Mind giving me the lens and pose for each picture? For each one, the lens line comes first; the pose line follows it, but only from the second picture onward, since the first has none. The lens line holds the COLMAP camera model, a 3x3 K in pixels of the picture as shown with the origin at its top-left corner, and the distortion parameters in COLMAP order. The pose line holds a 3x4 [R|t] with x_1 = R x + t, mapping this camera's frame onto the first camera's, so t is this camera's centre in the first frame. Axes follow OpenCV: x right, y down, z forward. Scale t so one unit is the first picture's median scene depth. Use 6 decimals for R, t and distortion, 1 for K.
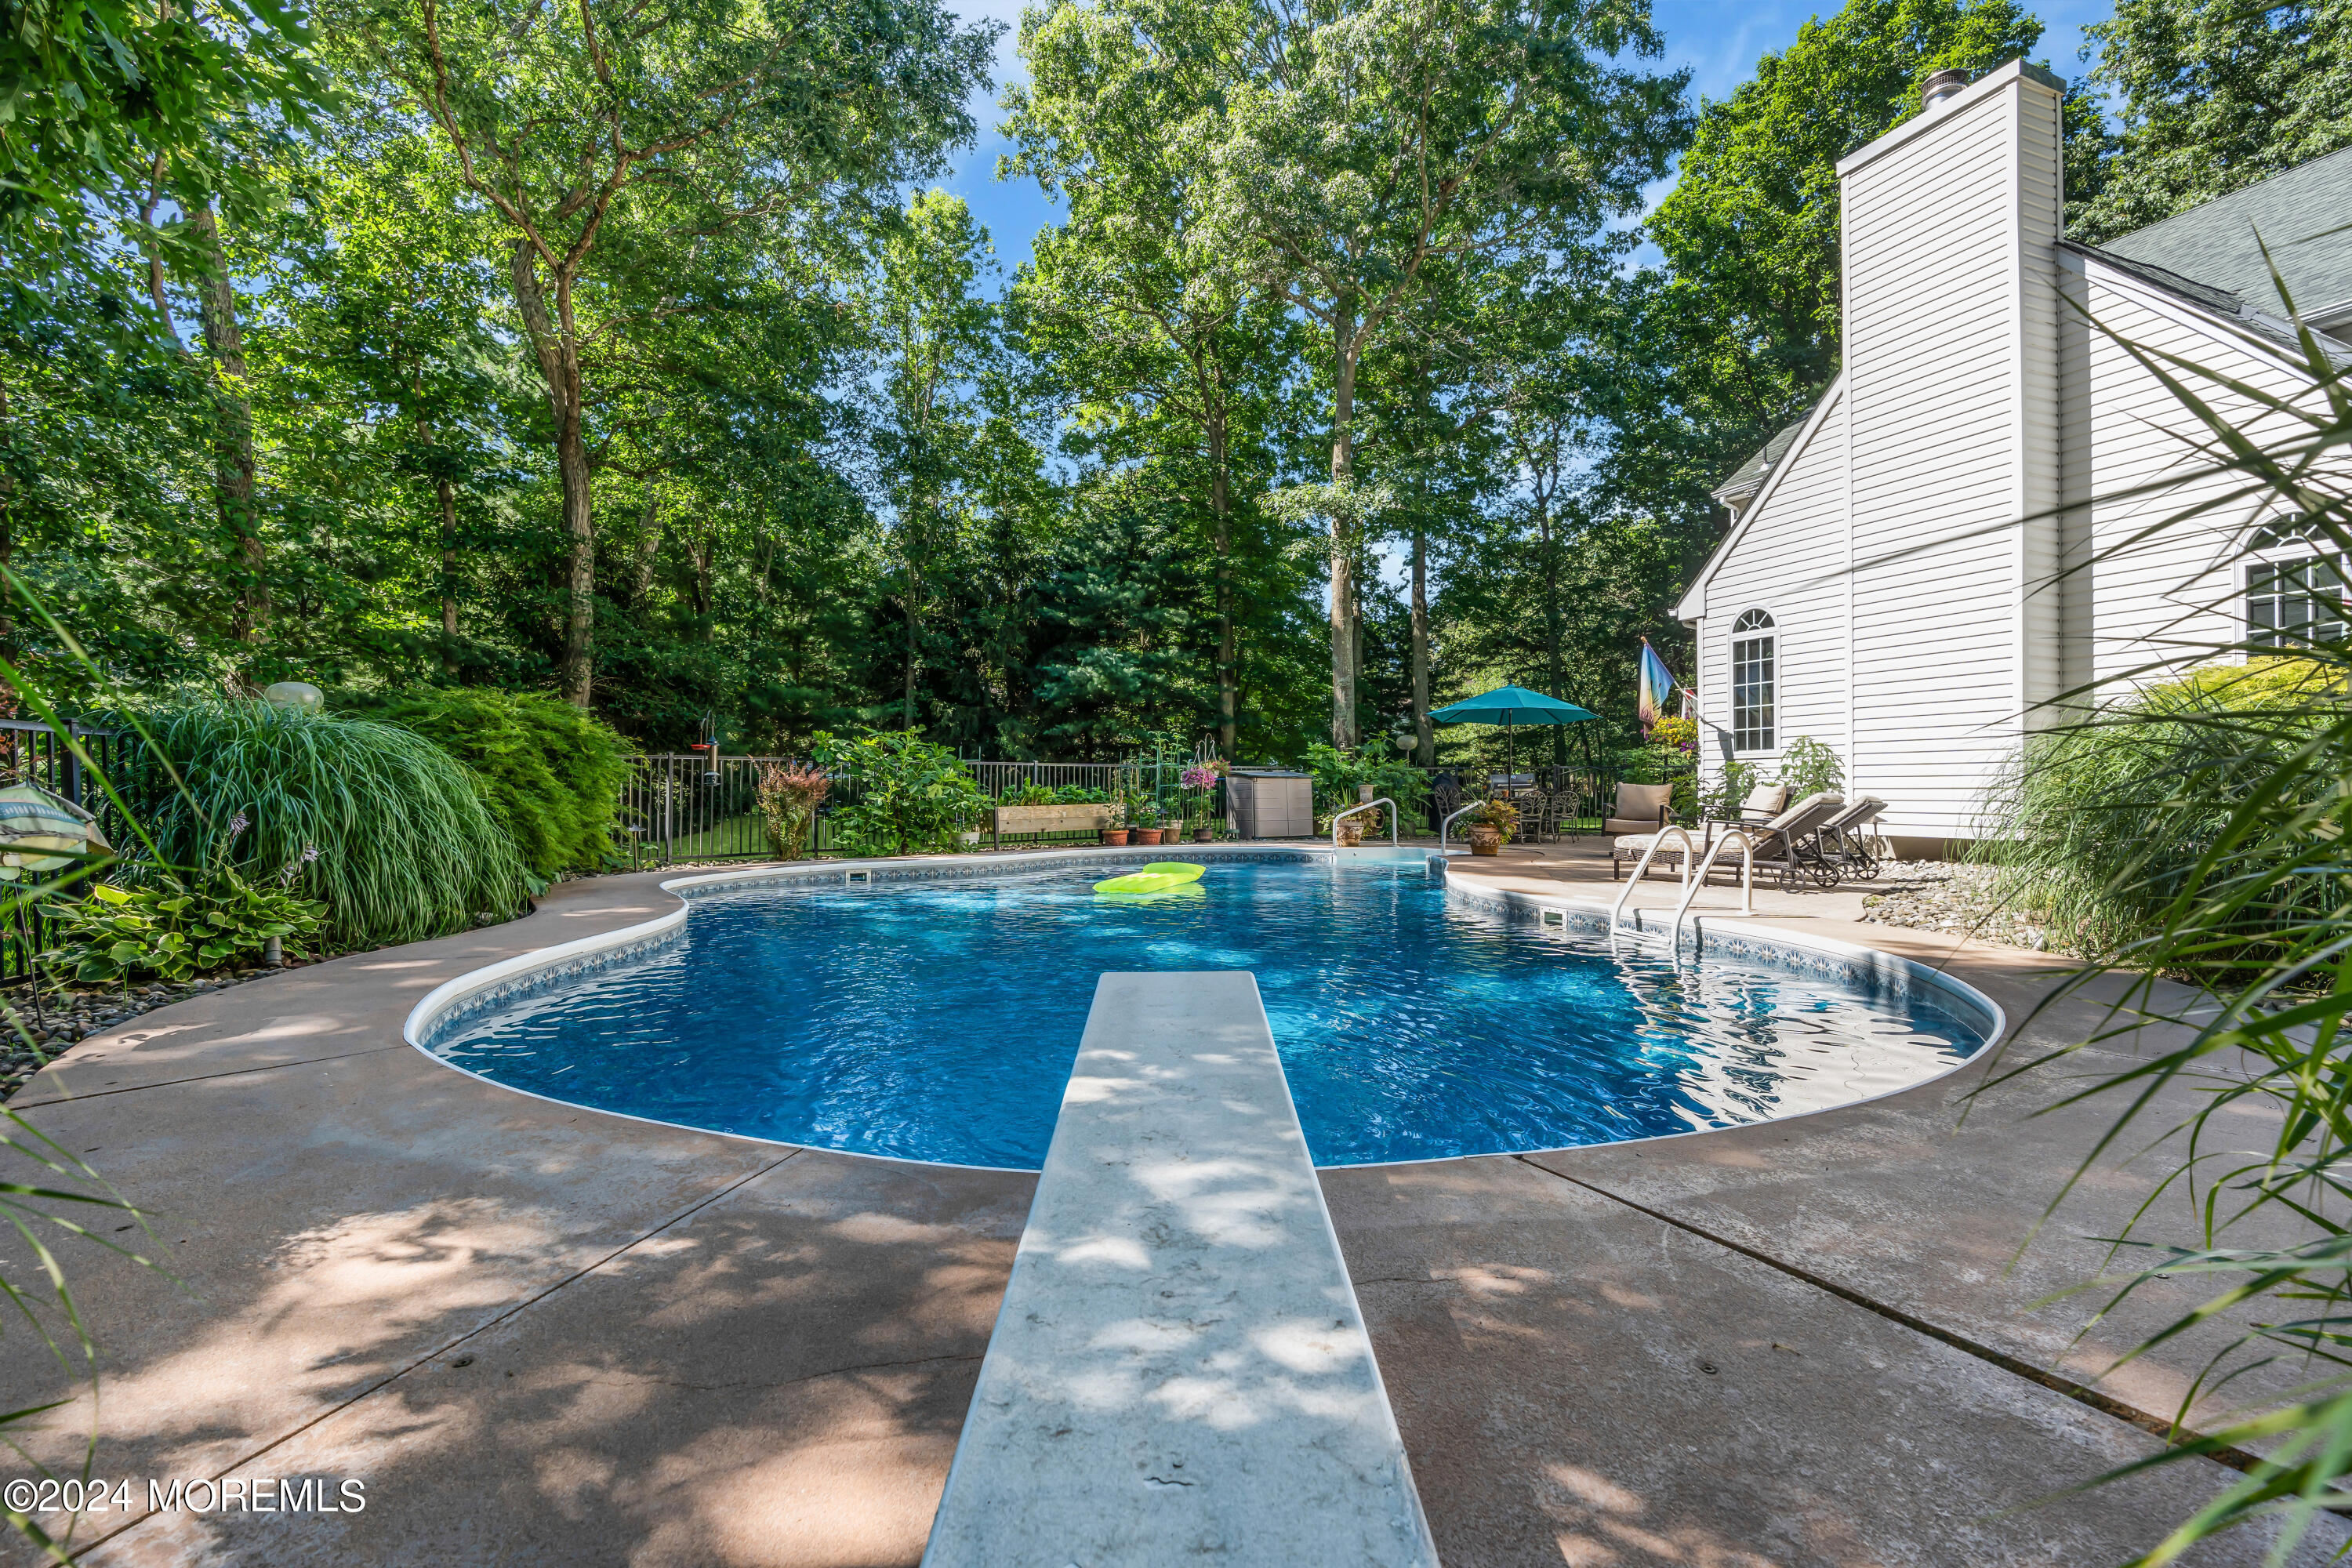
lens RADIAL K [[1060.6, 0, 1180.8], [0, 1060.6, 785.7], [0, 0, 1]] dist [-0.003859, 0.000973]
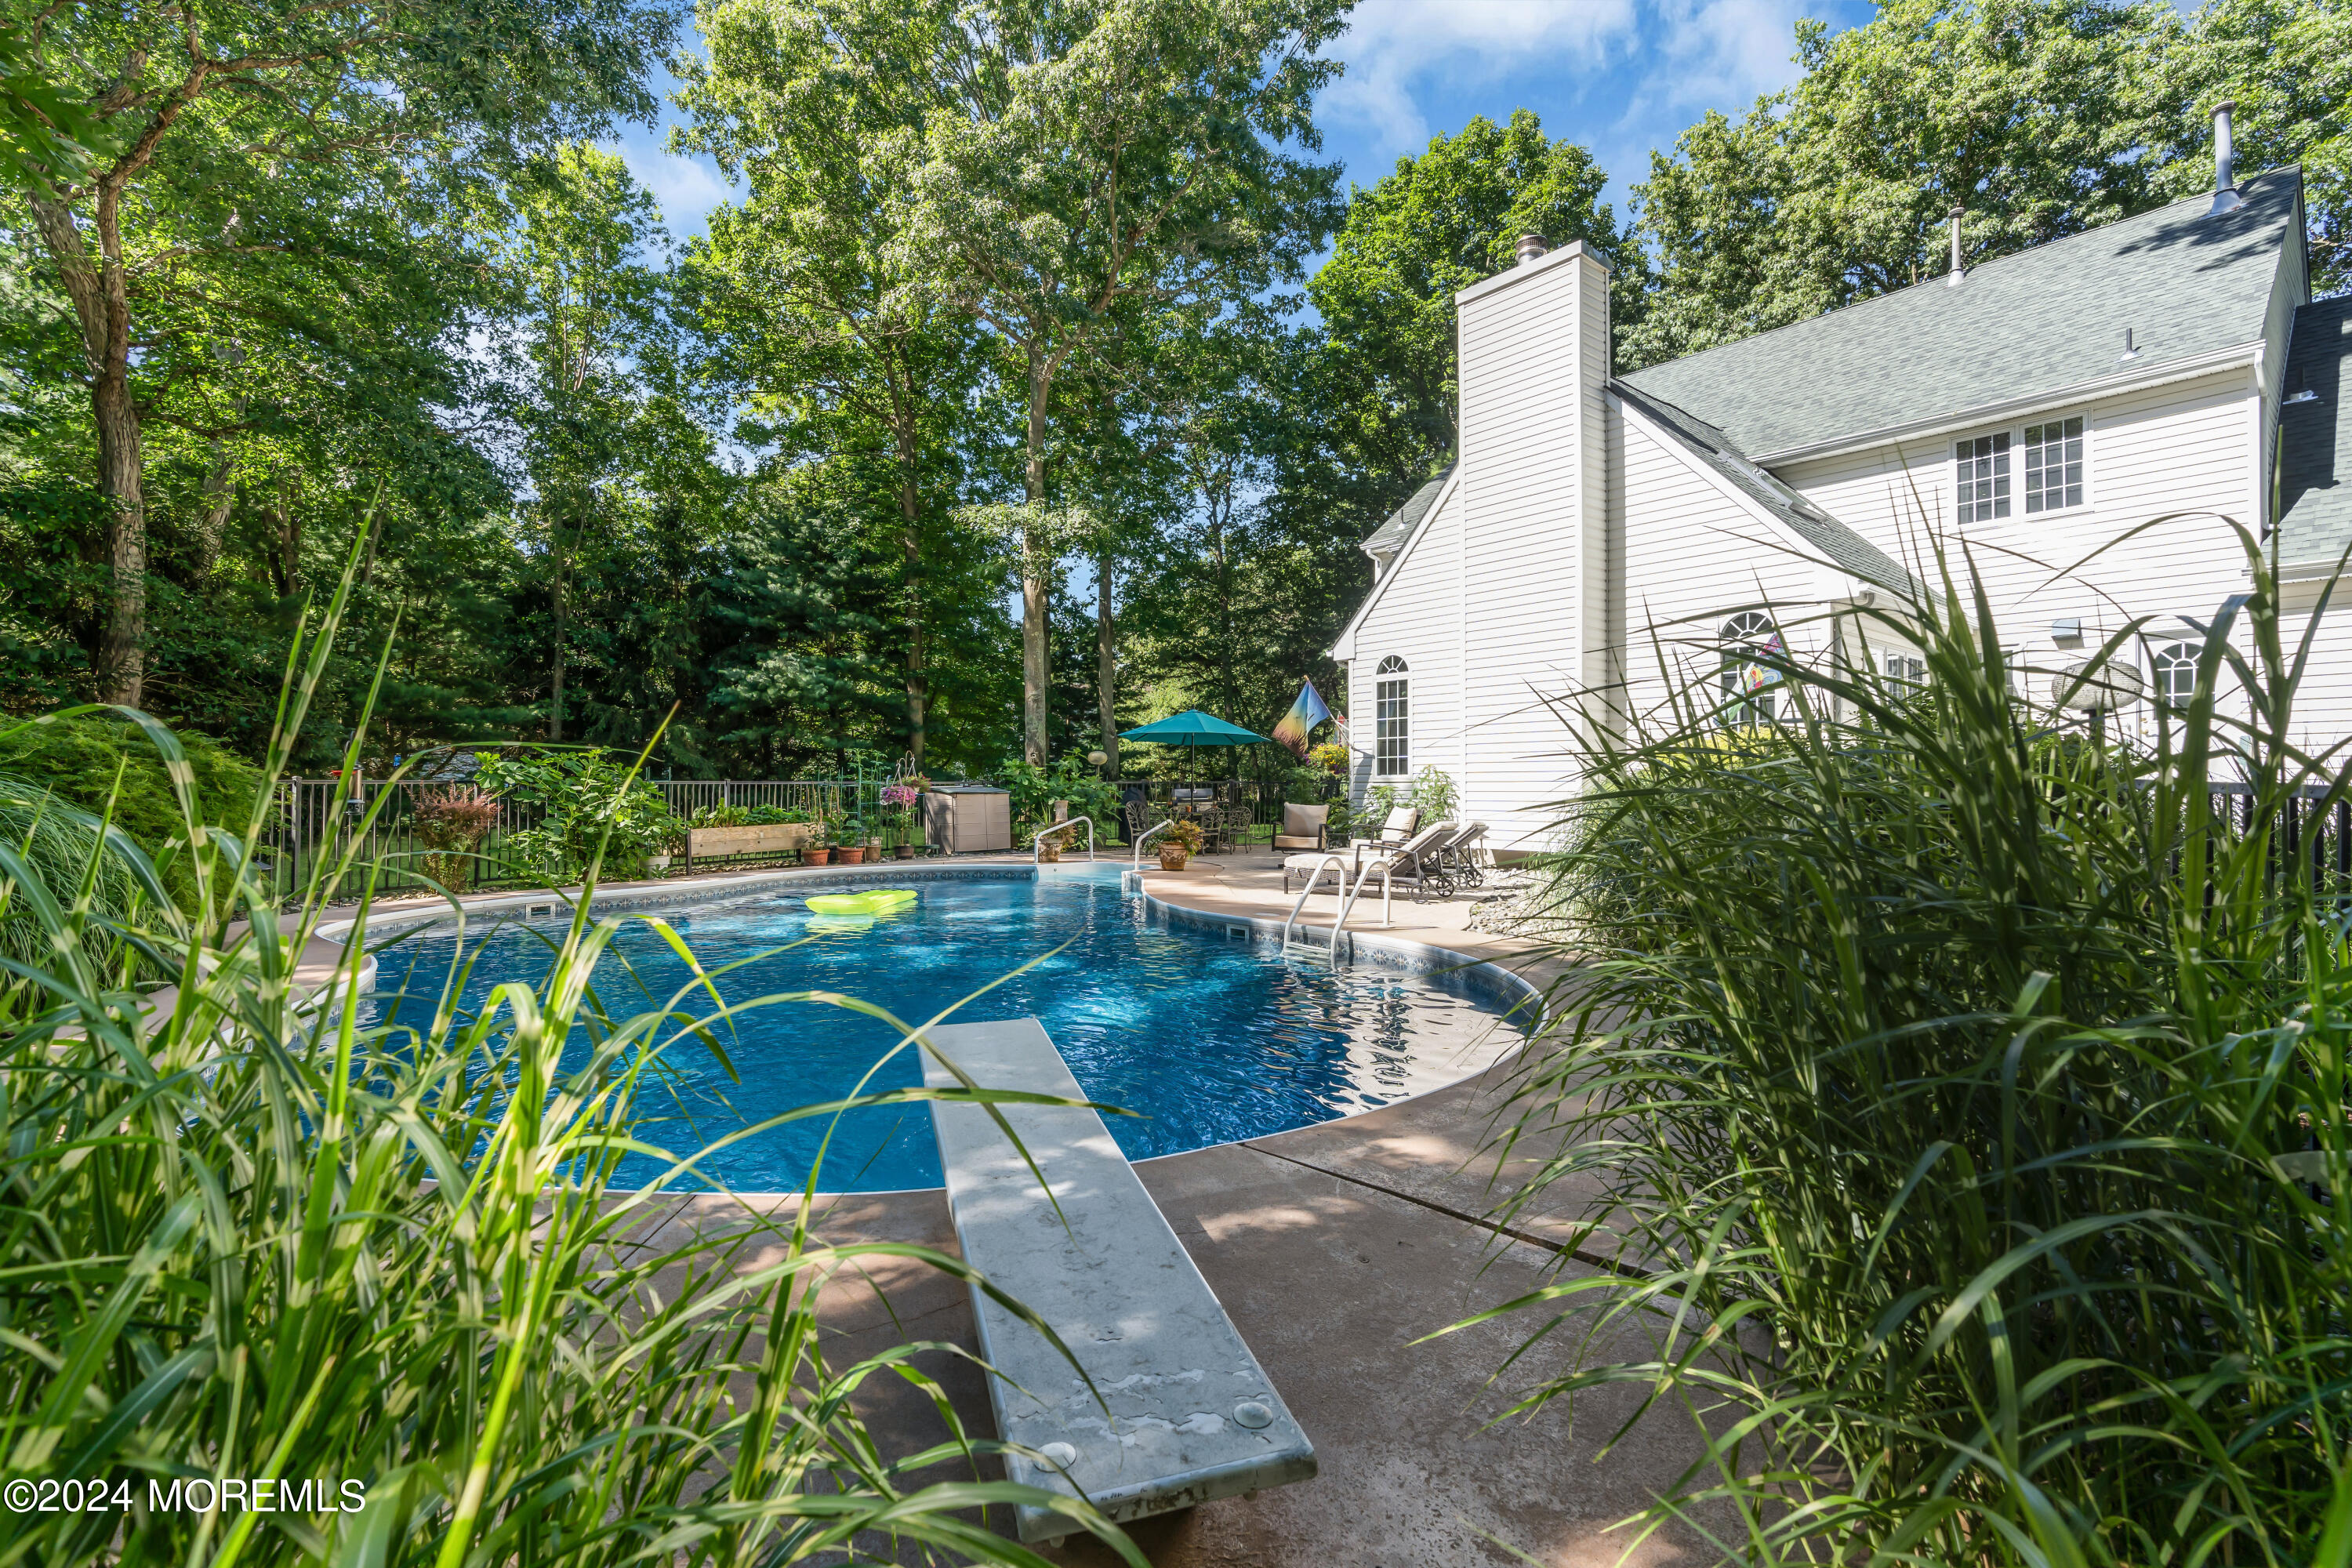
lens RADIAL K [[1060.6, 0, 1180.8], [0, 1060.6, 785.7], [0, 0, 1]] dist [-0.003859, 0.000973]
pose [[0.955752, 0.000182, 0.294174, -0.016559], [-0.000774, 0.999998, 0.001897, -0.012448], [-0.294173, -0.002040, 0.955750, -0.031091]]
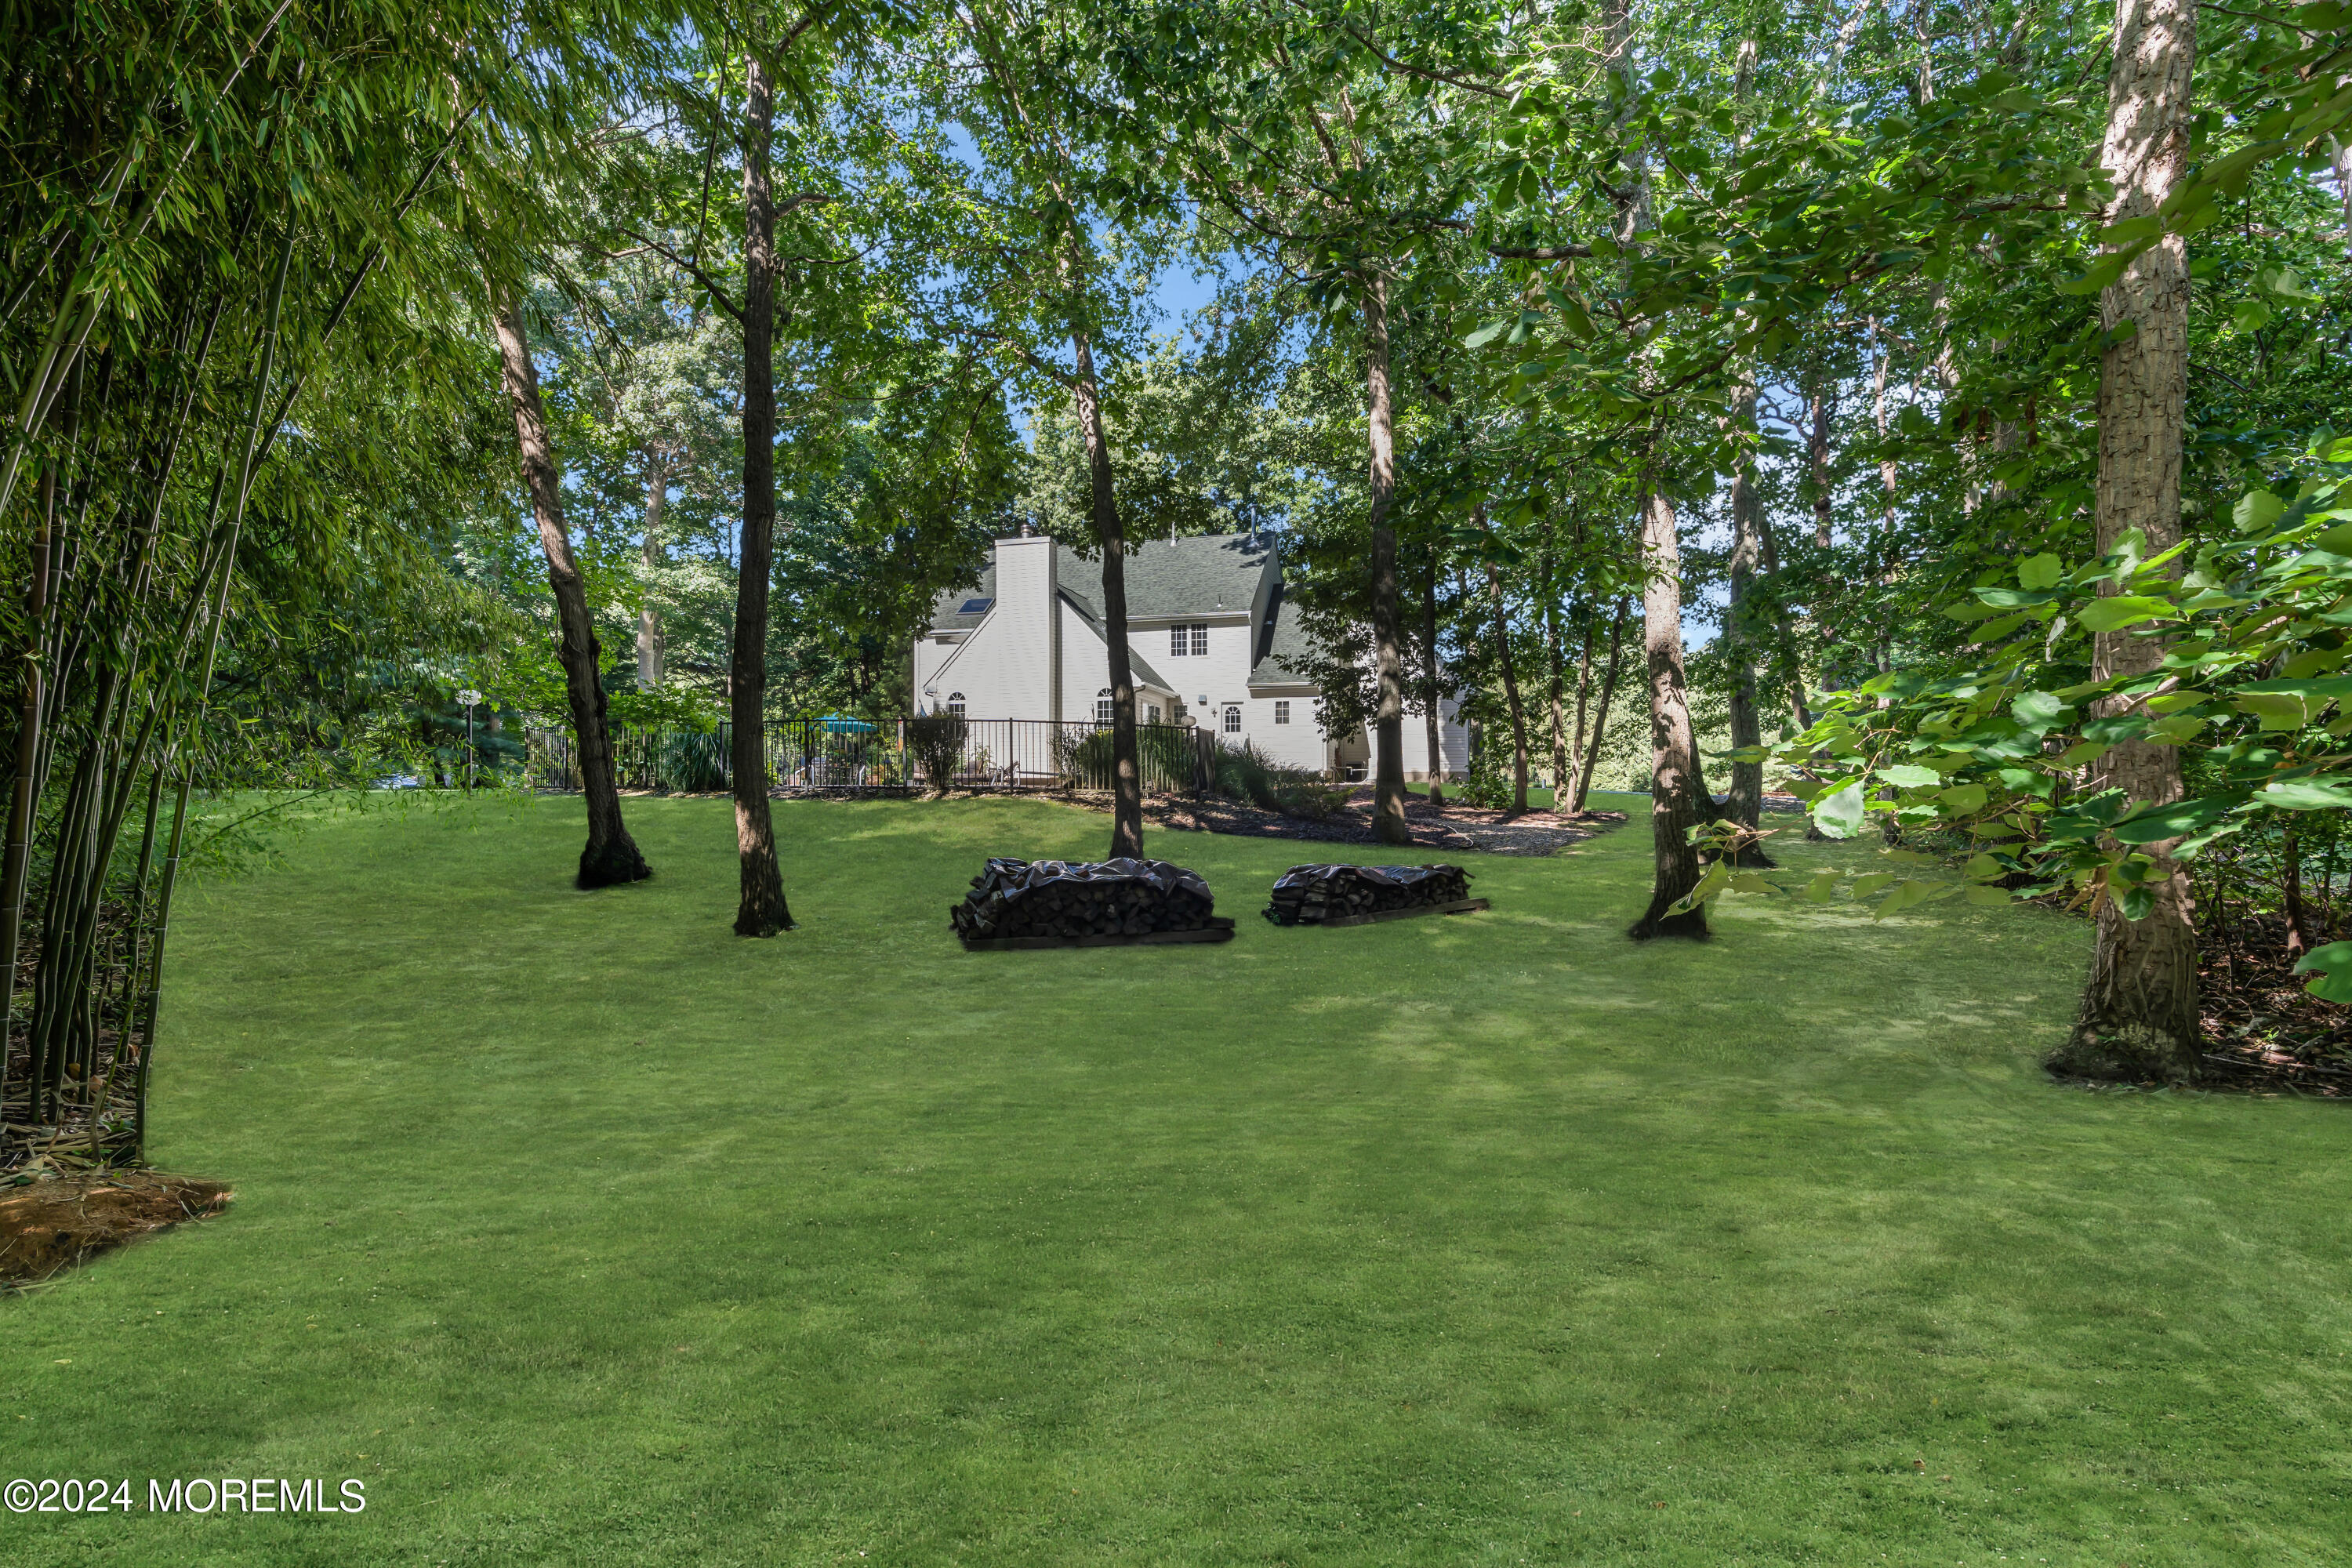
lens RADIAL K [[1071.9, 0, 1176.0], [0, 1071.9, 784.0], [0, 0, 1]] dist [0.000891, 0.000457]
pose [[0.614424, 0.000023, 0.788976, -0.606182], [0.001047, 0.999999, -0.000845, 0.026902], [-0.788975, 0.001345, 0.614423, -0.517053]]
